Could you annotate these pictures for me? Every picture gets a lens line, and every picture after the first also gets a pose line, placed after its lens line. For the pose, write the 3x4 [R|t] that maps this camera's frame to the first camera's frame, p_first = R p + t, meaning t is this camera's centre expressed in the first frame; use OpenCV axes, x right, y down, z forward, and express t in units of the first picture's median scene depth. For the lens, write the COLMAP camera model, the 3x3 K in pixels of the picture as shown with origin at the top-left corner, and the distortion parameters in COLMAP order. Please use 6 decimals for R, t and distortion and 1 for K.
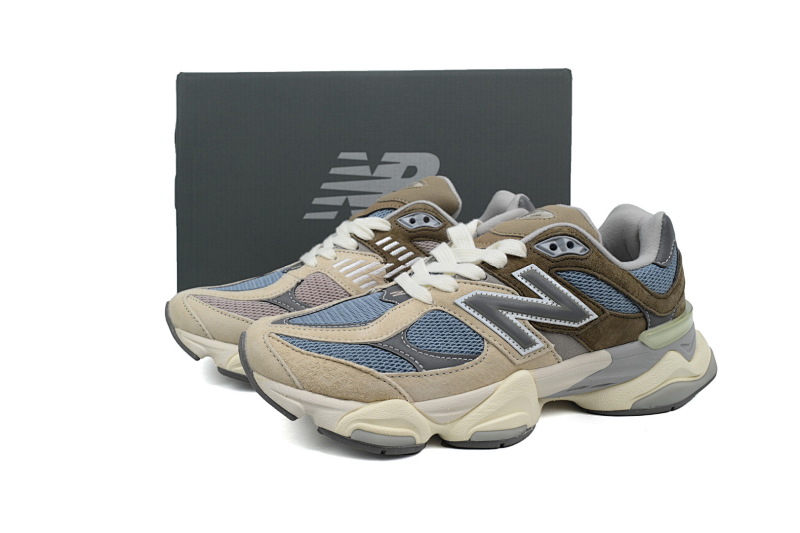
lens RADIAL K [[764.0, 0, 400.0], [0, 764.0, 266.5], [0, 0, 1]] dist [0.004708, -0.000379]
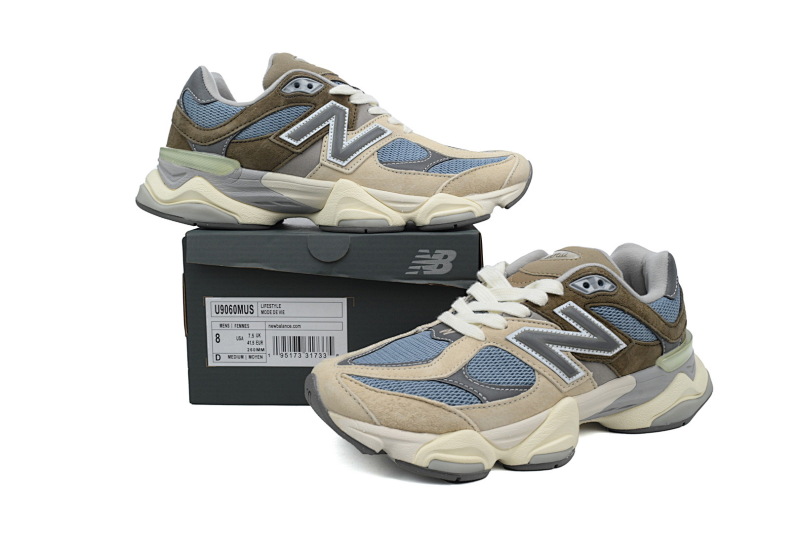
lens RADIAL K [[764.0, 0, 400.0], [0, 764.0, 266.5], [0, 0, 1]] dist [0.004708, -0.000379]
pose [[0.989748, -0.025862, 0.140467, -0.231714], [0.030310, 0.999102, -0.029616, -0.028588], [-0.139575, 0.033569, 0.989642, -0.074343]]
